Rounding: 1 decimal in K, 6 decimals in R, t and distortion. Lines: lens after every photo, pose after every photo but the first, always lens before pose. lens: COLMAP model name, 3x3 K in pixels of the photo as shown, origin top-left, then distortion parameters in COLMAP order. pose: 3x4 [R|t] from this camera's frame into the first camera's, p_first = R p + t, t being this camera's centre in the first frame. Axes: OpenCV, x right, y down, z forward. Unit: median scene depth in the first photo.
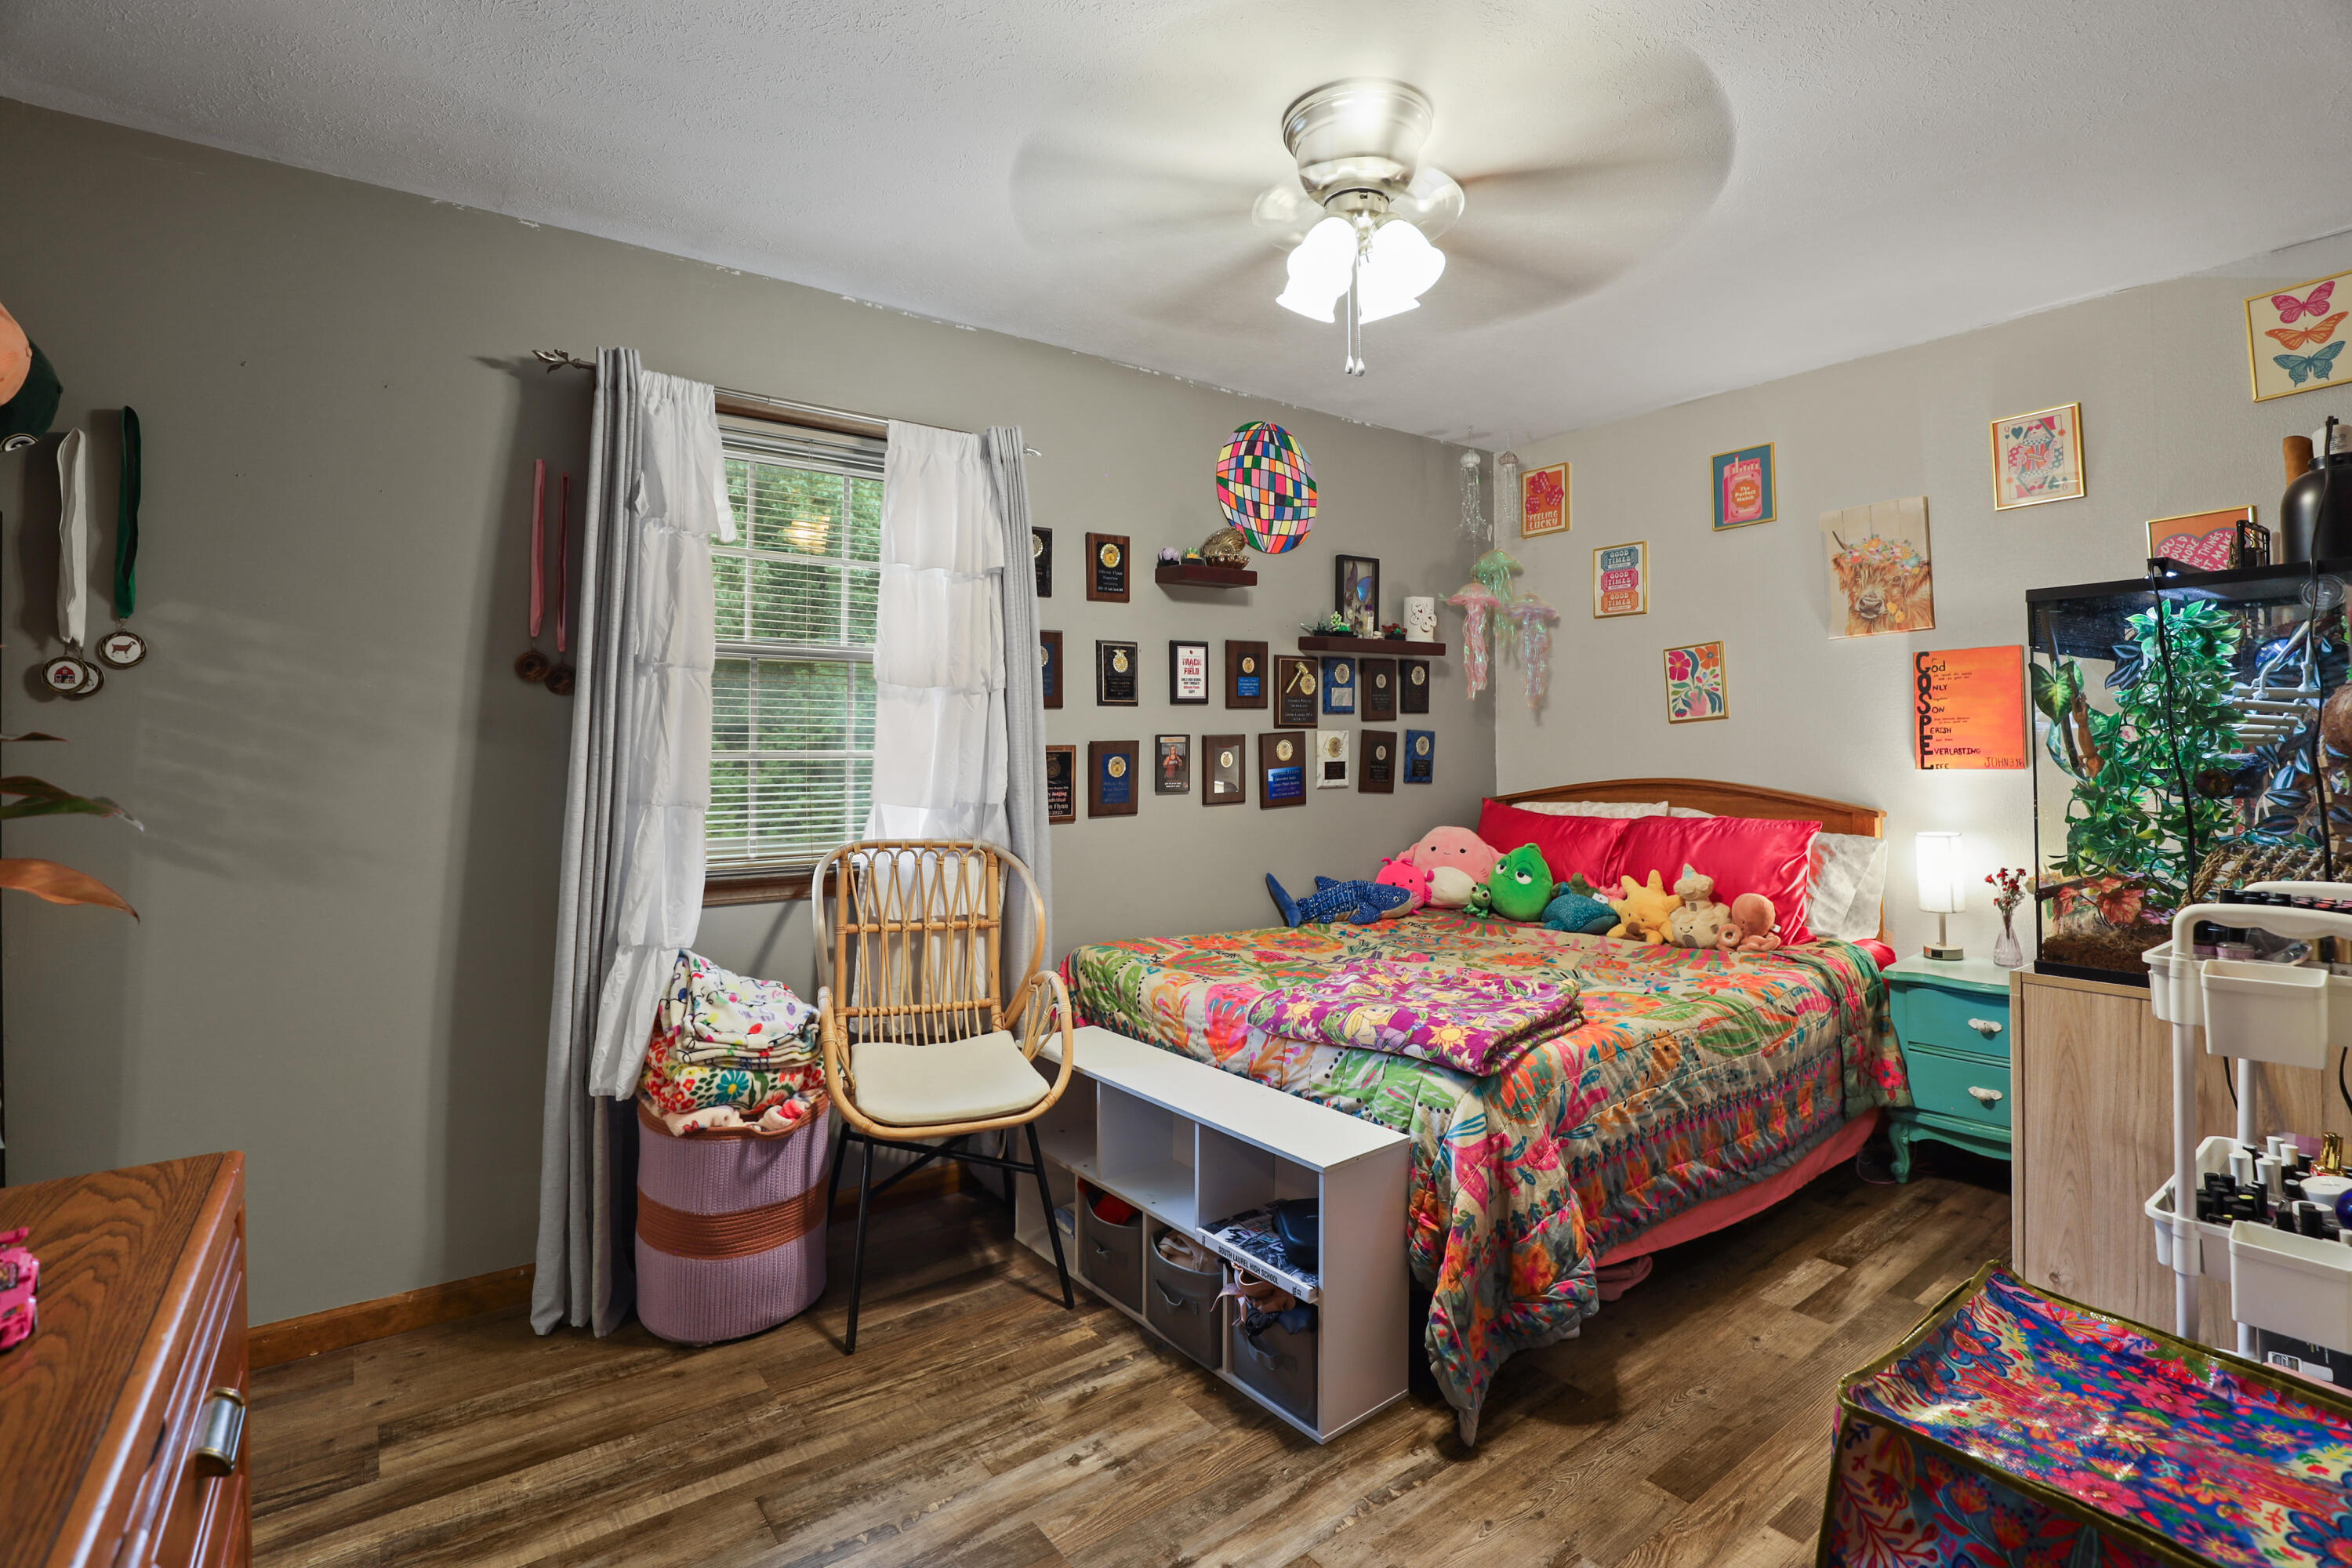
lens RADIAL K [[1077.2, 0, 1169.6], [0, 1077.2, 705.6], [0, 0, 1]] dist [-0.040534, 0.006489]
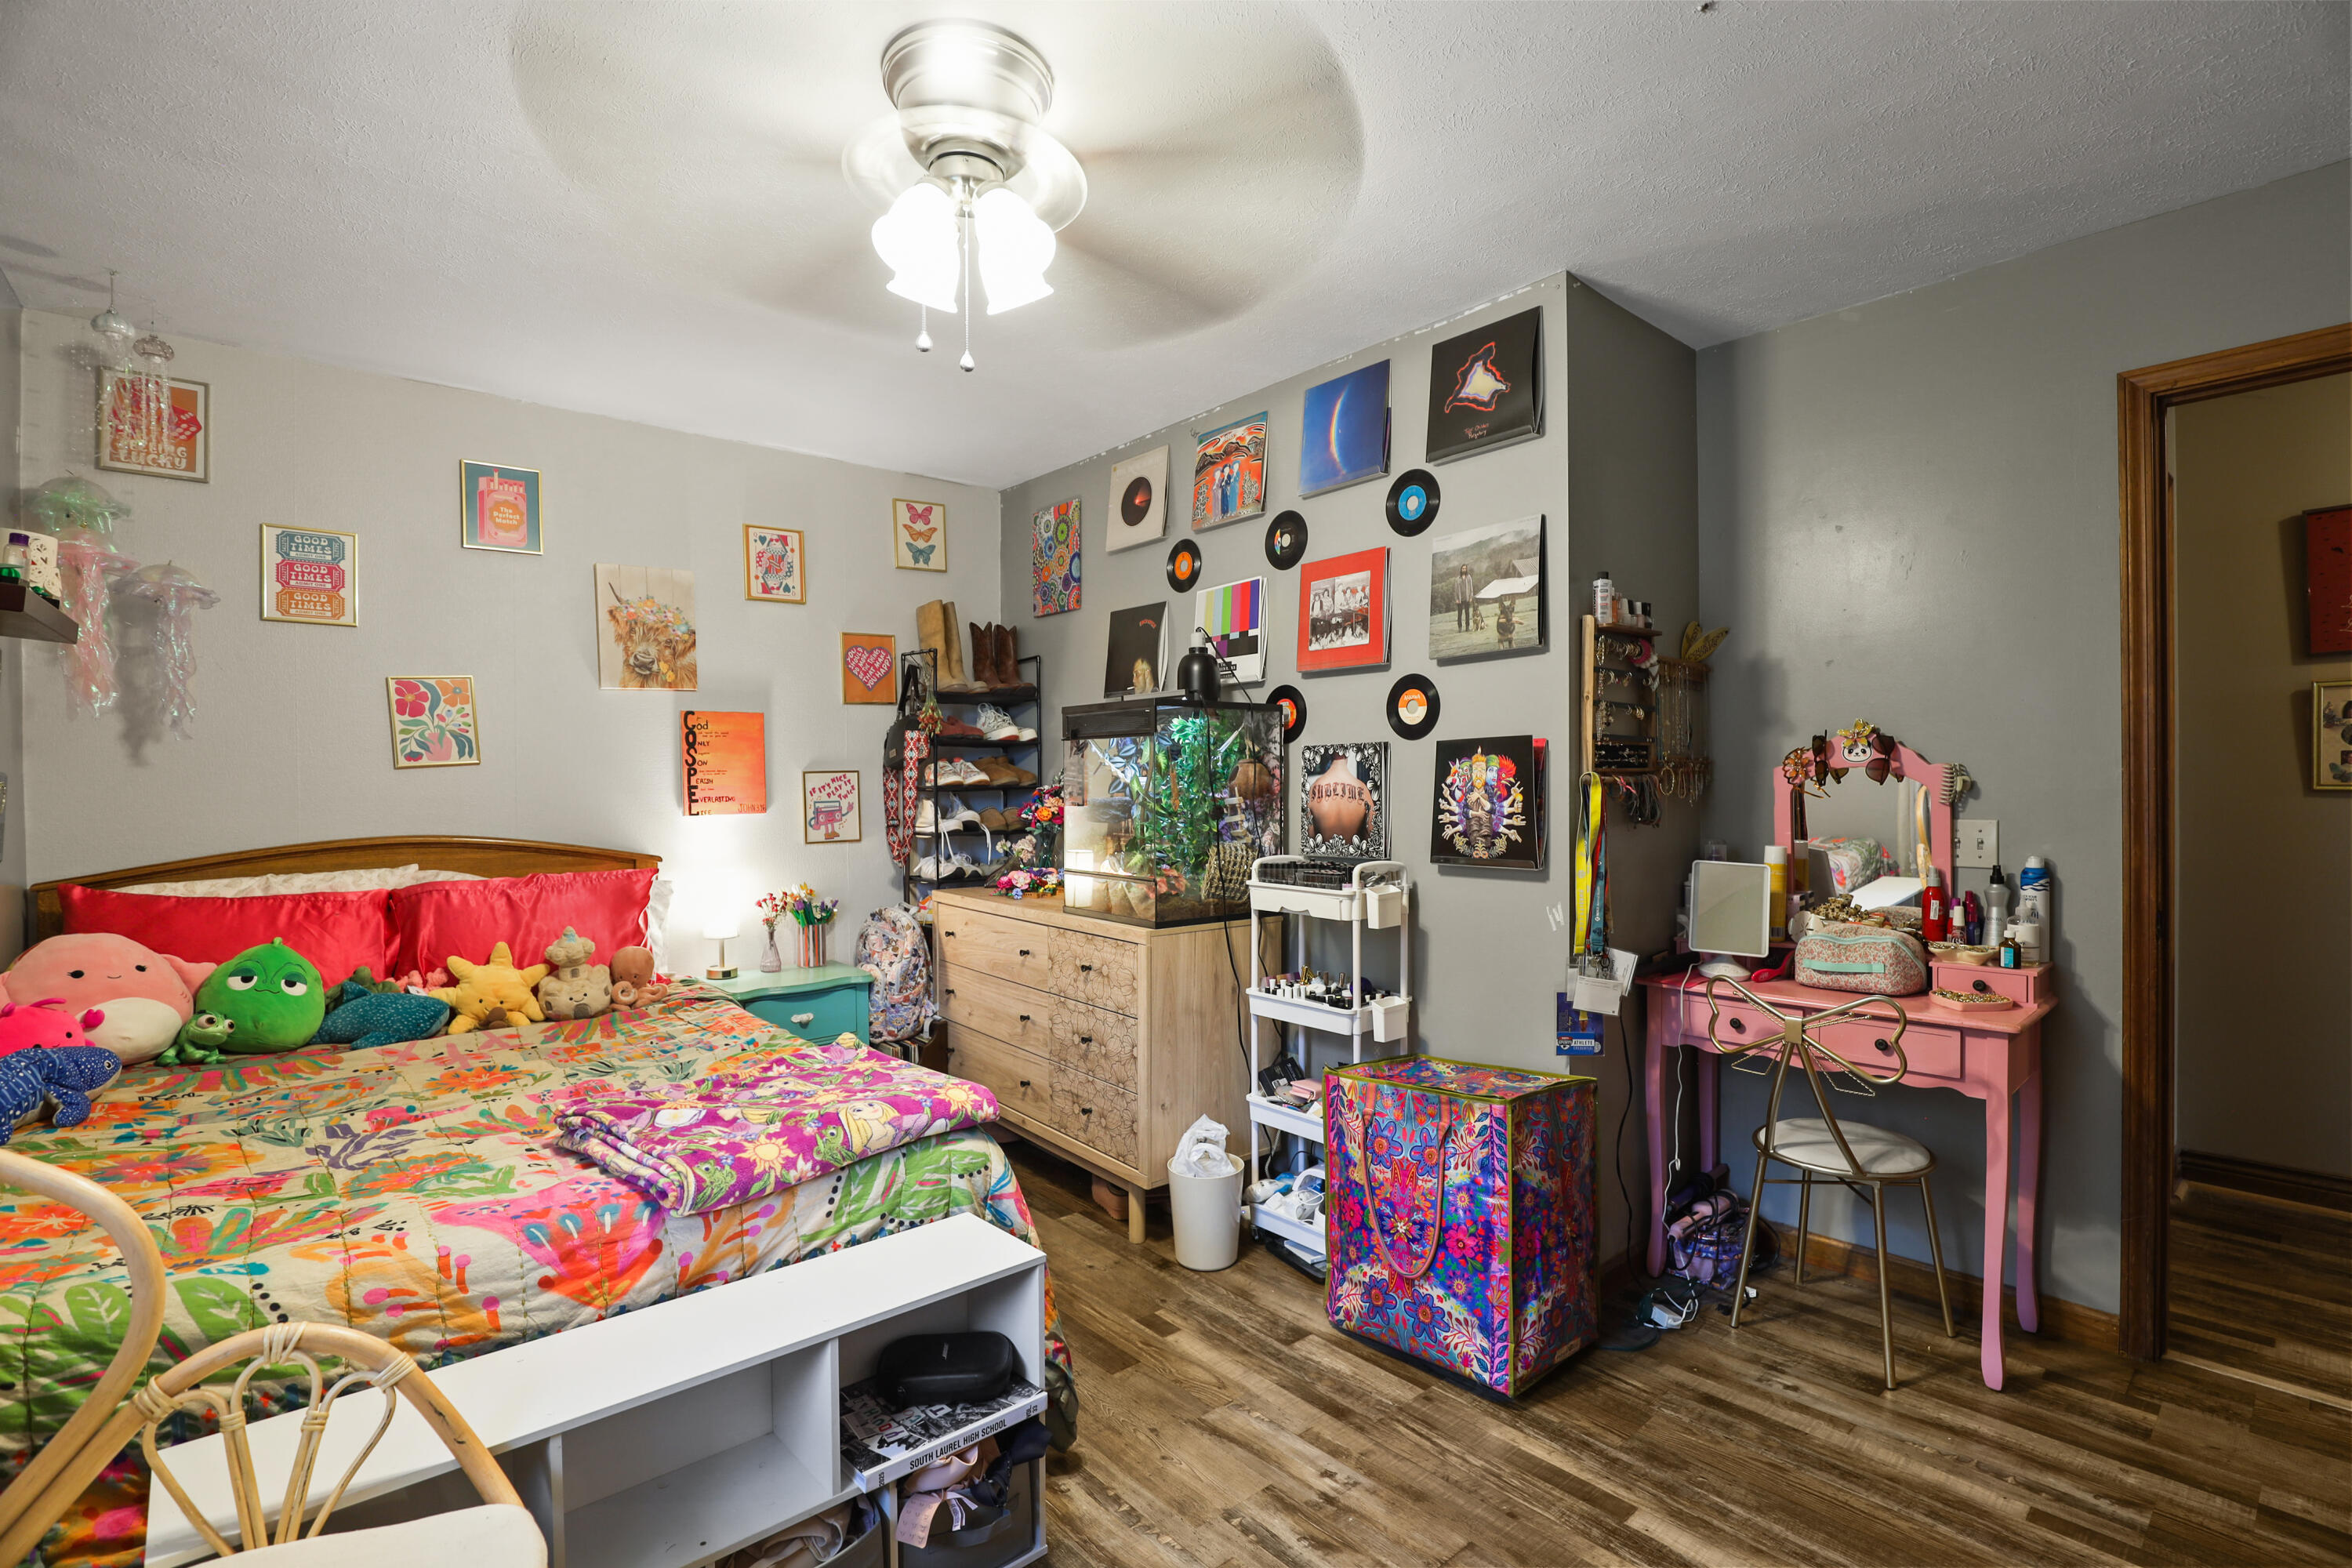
lens RADIAL K [[1077.2, 0, 1178.2], [0, 1077.2, 790.0], [0, 0, 1]] dist [-0.040534, 0.006489]
pose [[-0.065242, 0.001158, 0.997869, -0.440513], [-0.031551, 0.999497, -0.003223, 0.019829], [-0.997371, -0.031694, -0.065173, 0.545560]]
